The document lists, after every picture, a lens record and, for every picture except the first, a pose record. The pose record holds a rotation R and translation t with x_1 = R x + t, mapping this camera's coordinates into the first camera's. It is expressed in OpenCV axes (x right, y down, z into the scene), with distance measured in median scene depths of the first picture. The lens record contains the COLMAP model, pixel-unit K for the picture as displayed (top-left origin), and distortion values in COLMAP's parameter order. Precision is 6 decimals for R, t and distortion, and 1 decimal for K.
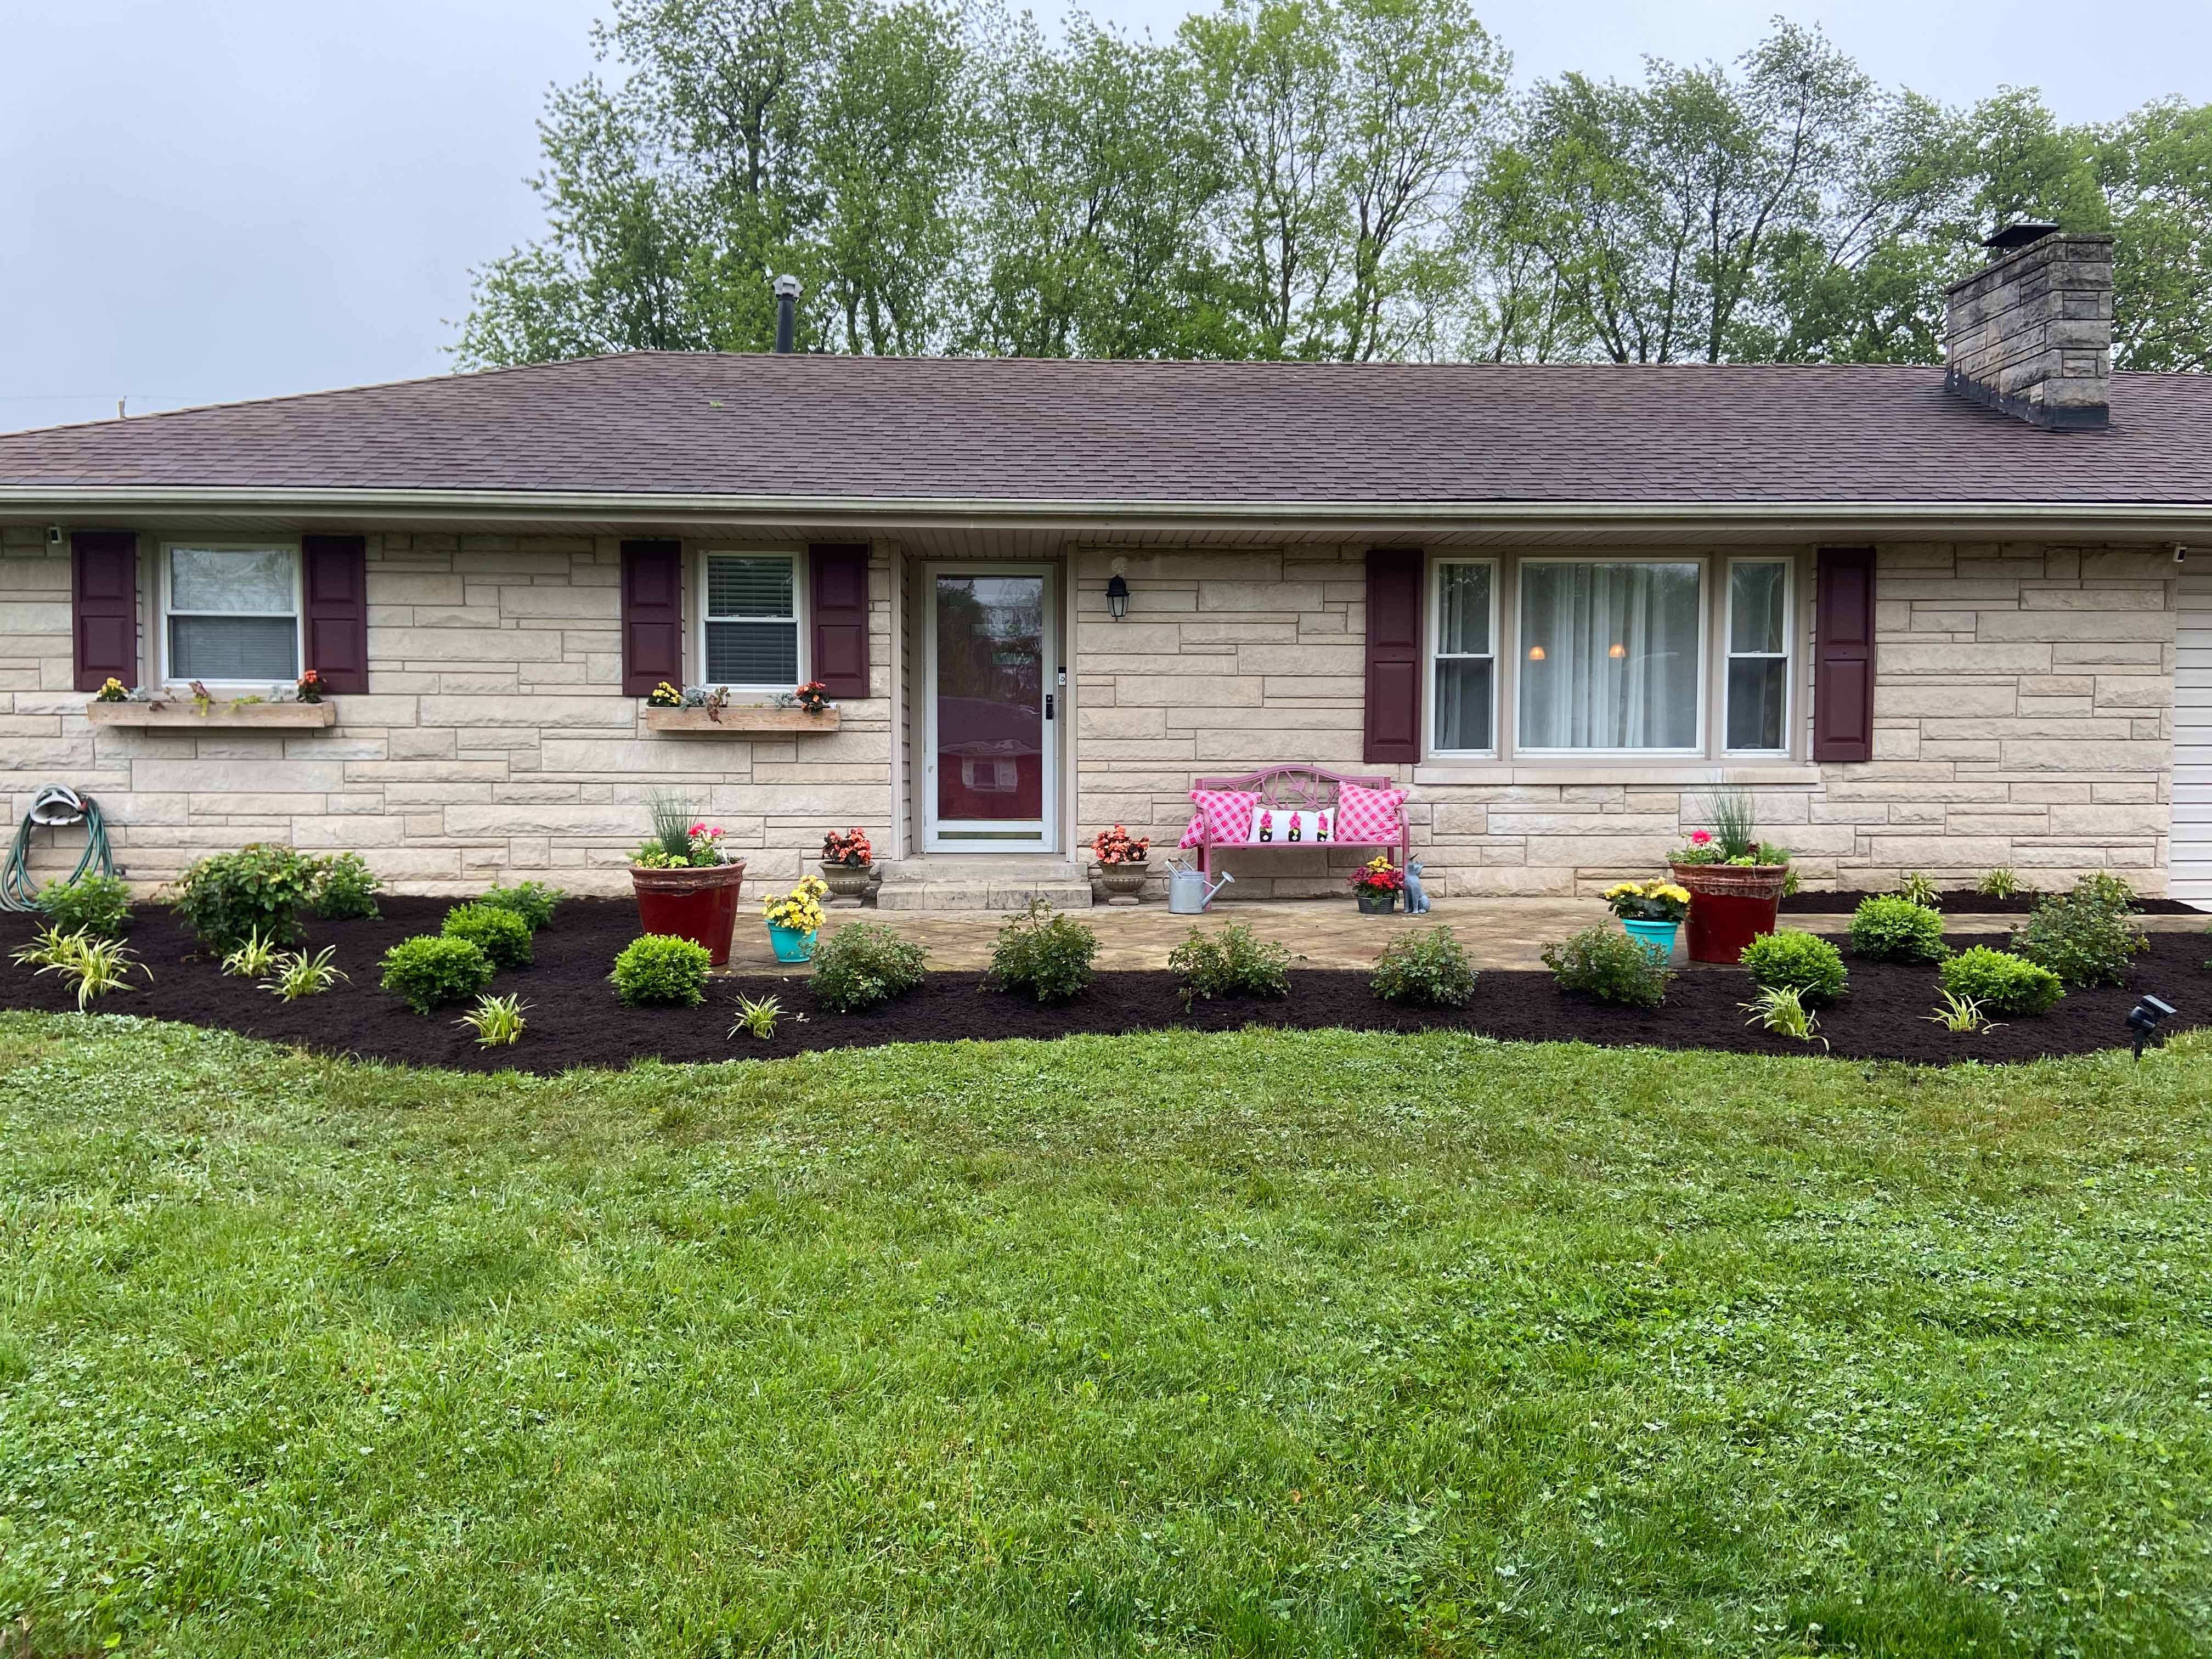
lens RADIAL K [[1649.7, 0, 1106.0], [0, 1649.7, 829.5], [0, 0, 1]] dist [0.120186, -0.154779]
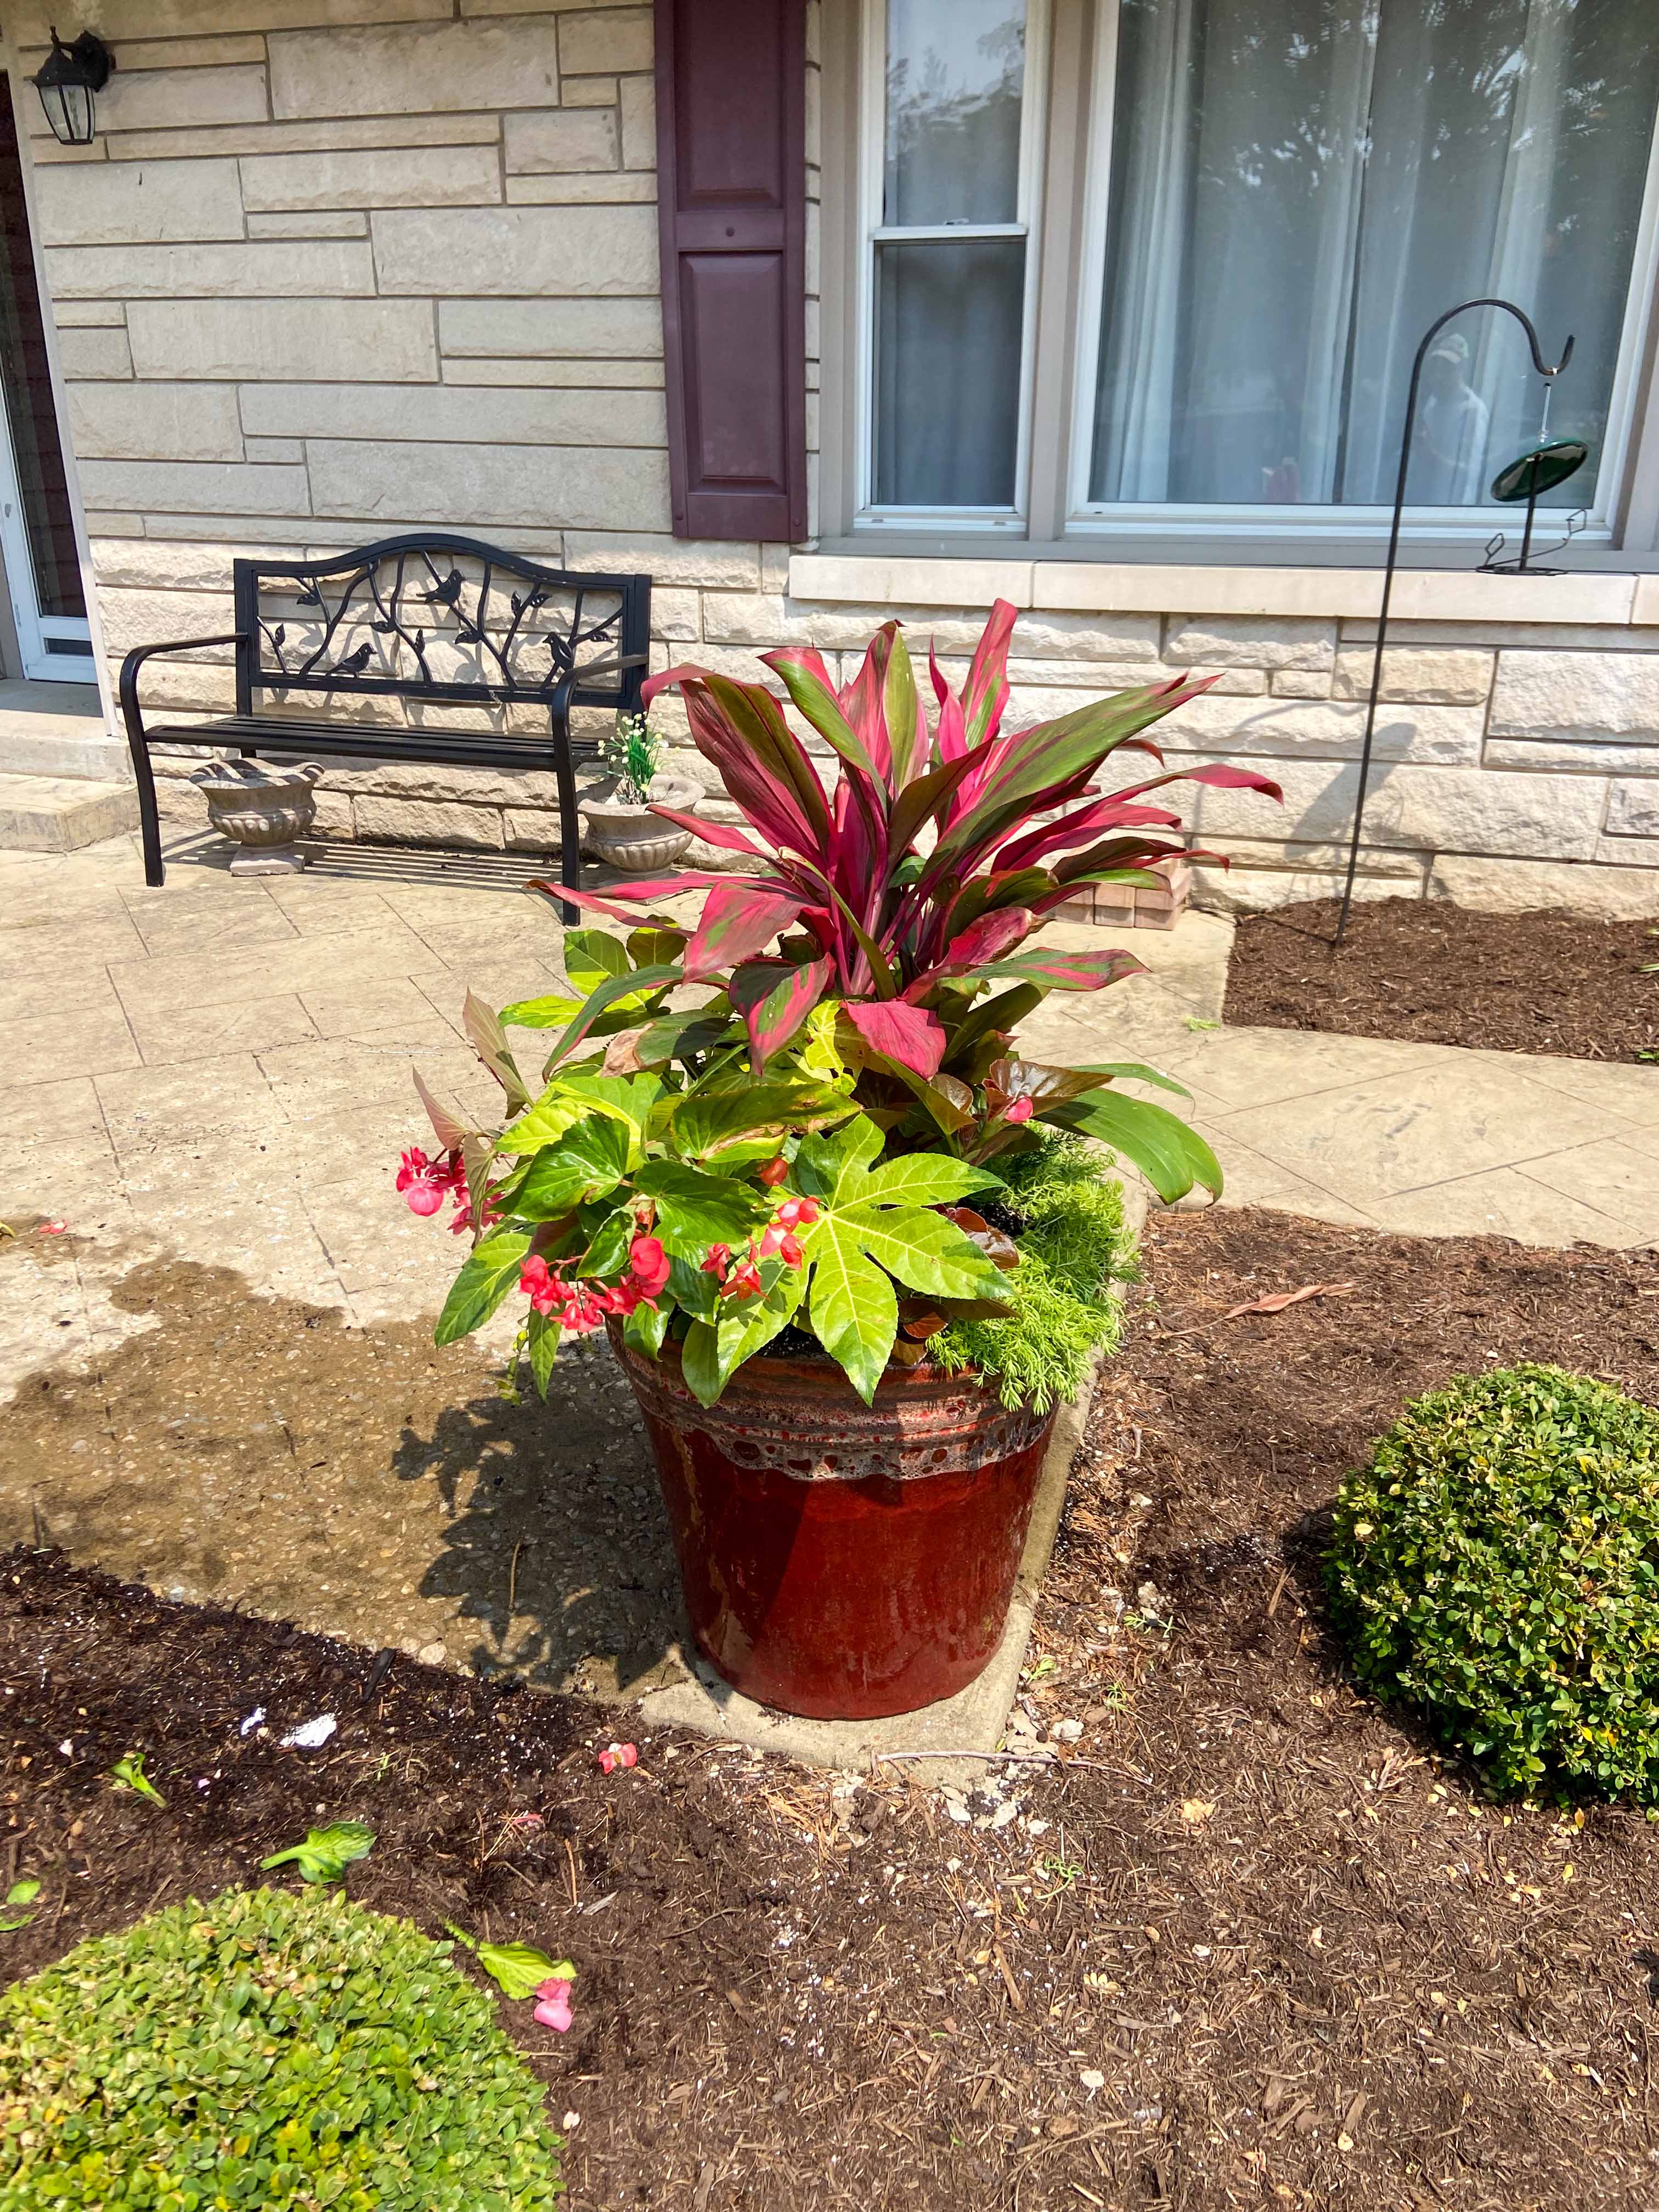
lens RADIAL K [[1649.7, 0, 829.5], [0, 1649.7, 1106.0], [0, 0, 1]] dist [0.120186, -0.154779]
pose [[0.936138, 0.138884, -0.323043, 0.340066], [-0.019591, 0.937868, 0.346440, -0.051876], [0.351087, -0.317987, 0.880694, 0.602912]]
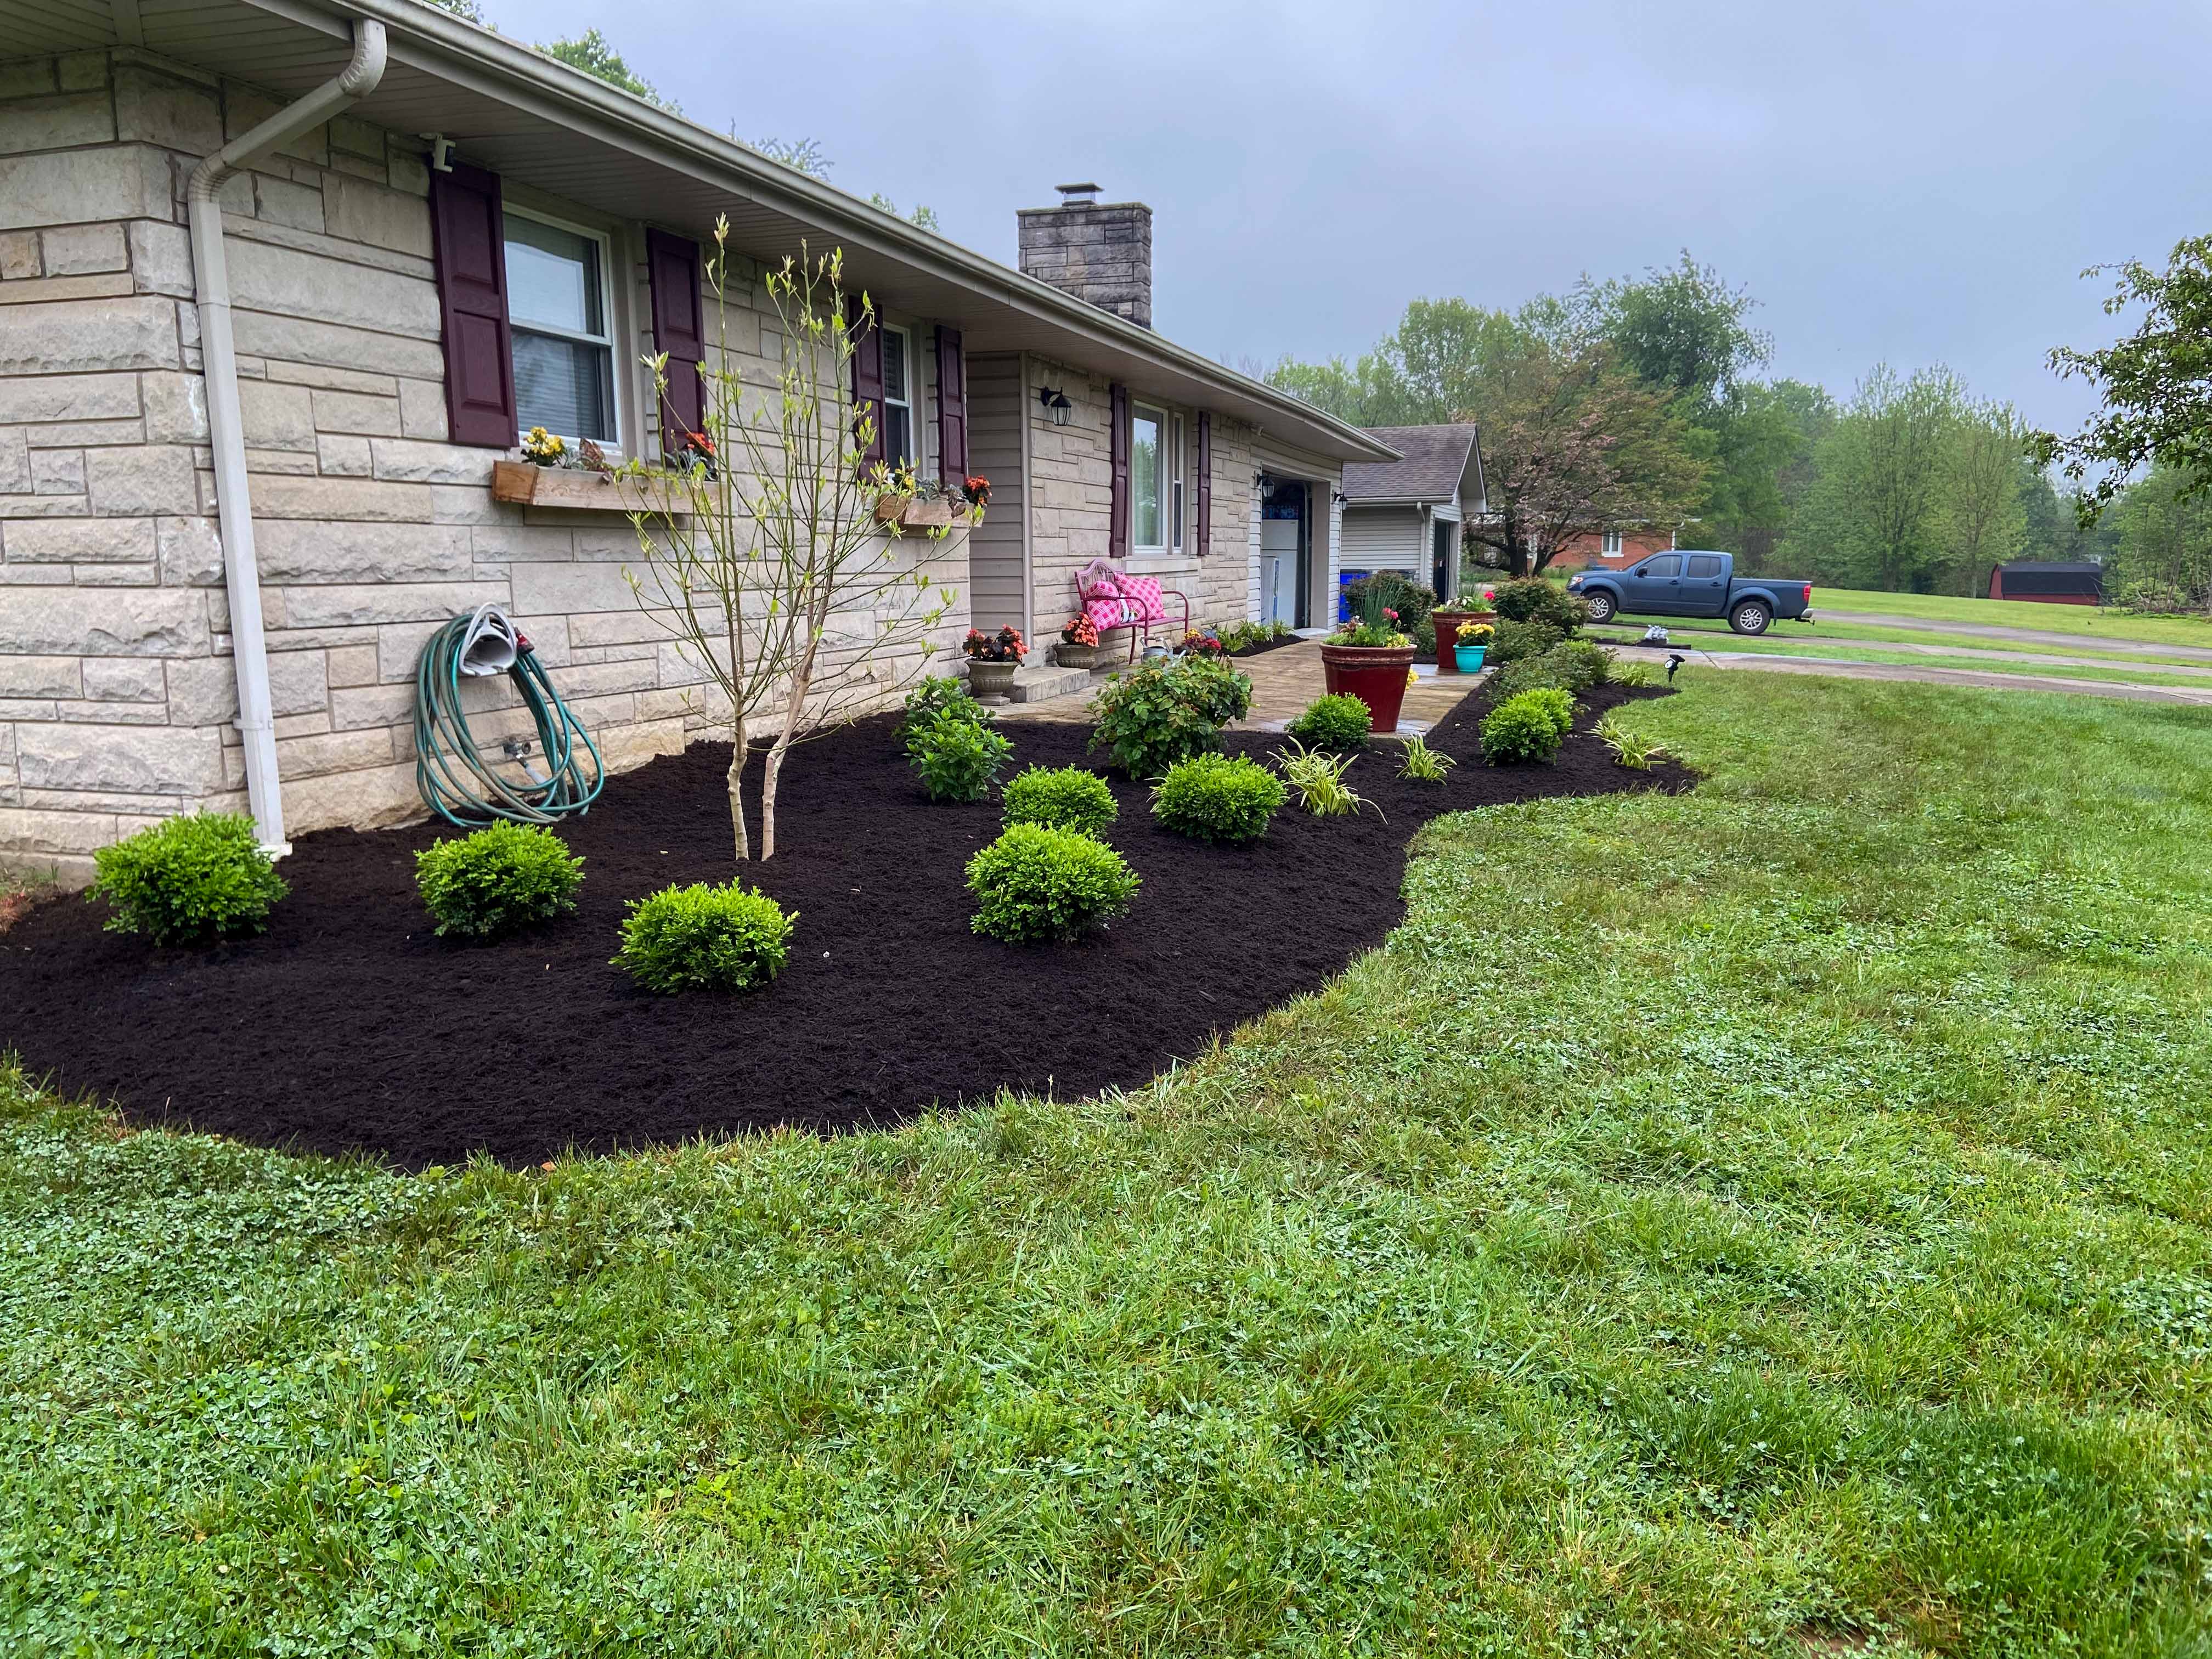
lens RADIAL K [[1649.7, 0, 1106.0], [0, 1649.7, 829.5], [0, 0, 1]] dist [0.120186, -0.154779]
pose [[0.350467, -0.156924, 0.923335, -1.033348], [0.050024, 0.987592, 0.148858, -0.024145], [-0.935238, -0.005981, 0.353969, 0.555060]]
